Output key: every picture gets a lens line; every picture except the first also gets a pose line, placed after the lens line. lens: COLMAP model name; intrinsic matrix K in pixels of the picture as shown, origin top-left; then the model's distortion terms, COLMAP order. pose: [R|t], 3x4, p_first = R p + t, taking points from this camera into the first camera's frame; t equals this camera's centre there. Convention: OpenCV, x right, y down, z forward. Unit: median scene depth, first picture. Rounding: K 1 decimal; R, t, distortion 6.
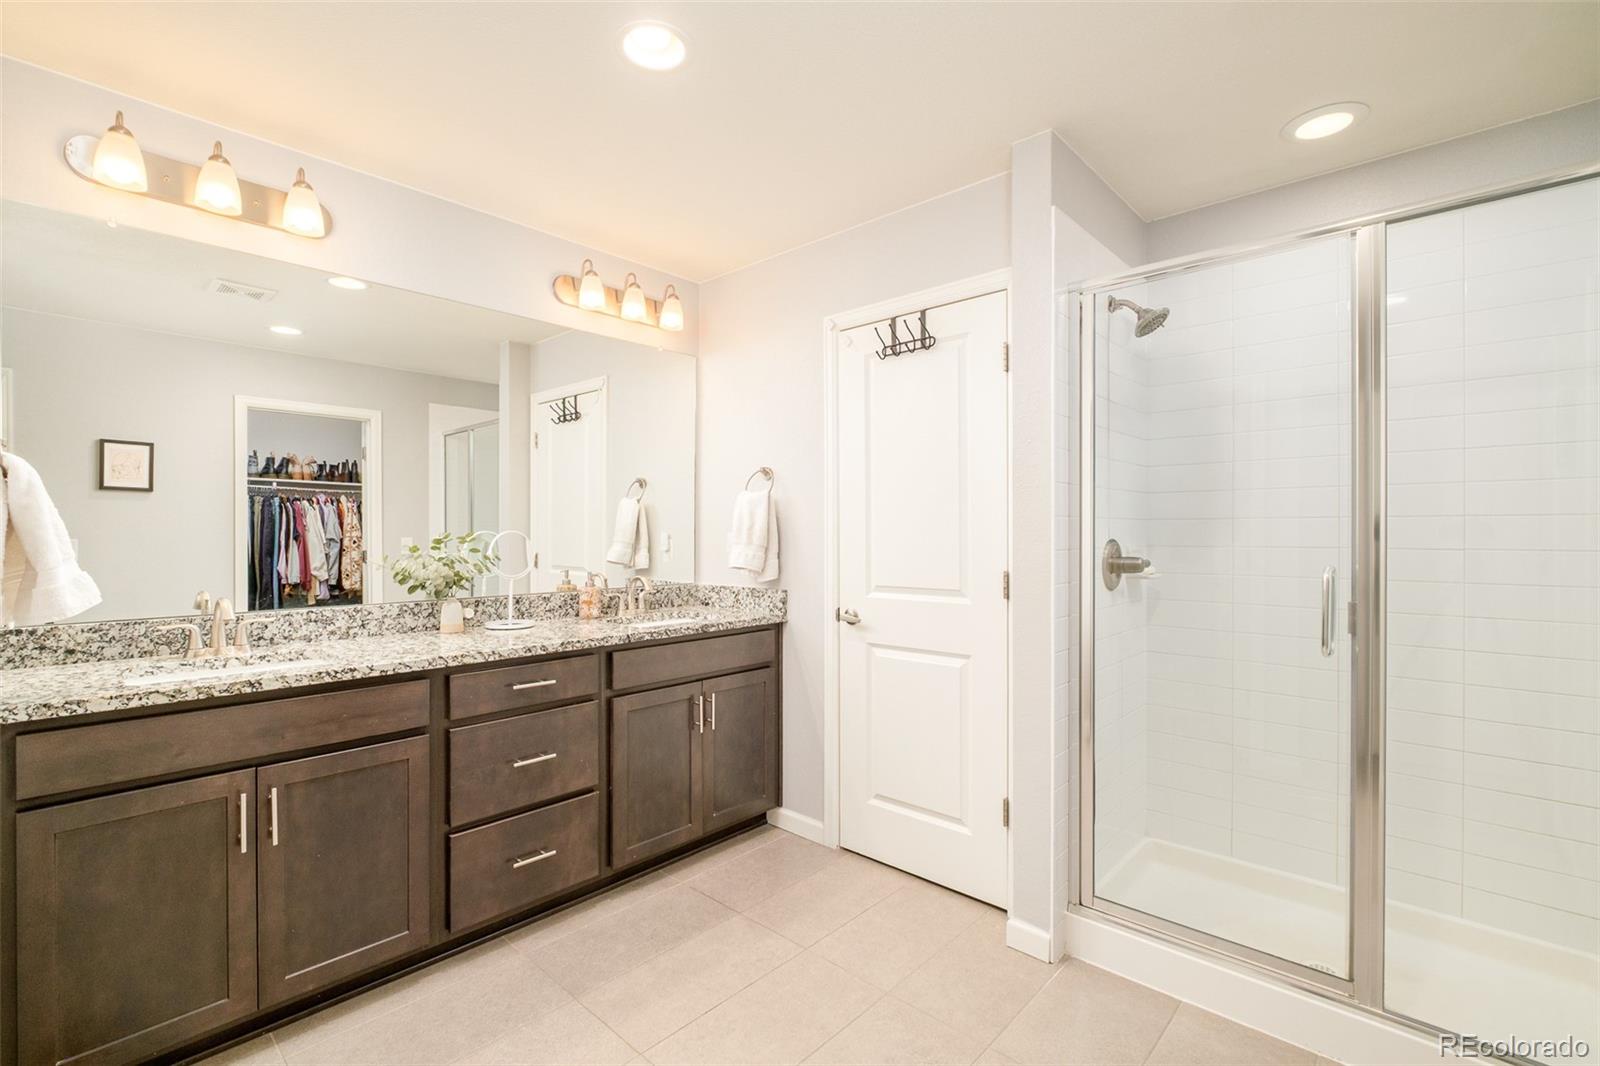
lens RADIAL K [[701.3, 0, 785.8], [0, 701.3, 536.9], [0, 0, 1]] dist [-0.004987, -0.000774]
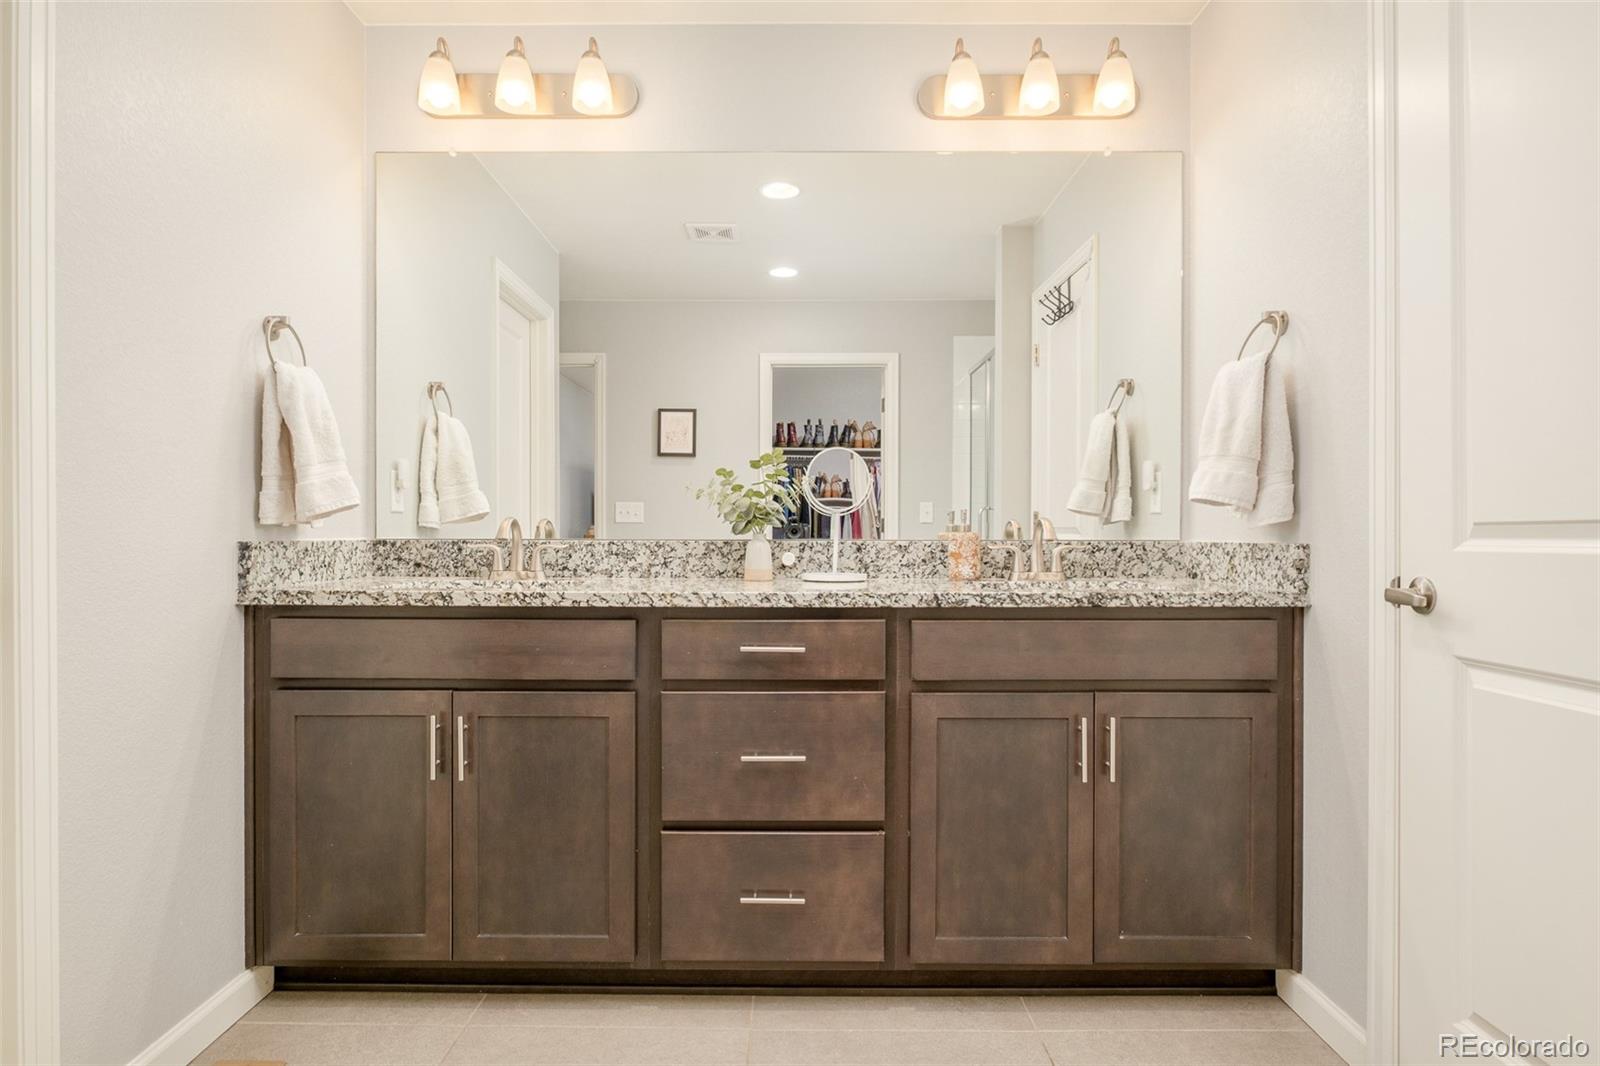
lens RADIAL K [[887.8, 0, 798.5], [0, 887.8, 535.5], [0, 0, 1]] dist [-0.016655, -0.000207]
pose [[0.687931, 0.003753, -0.725767, 0.279762], [-0.003861, 0.999991, 0.001512, 0.092995], [0.725766, 0.001762, 0.687939, 0.397473]]
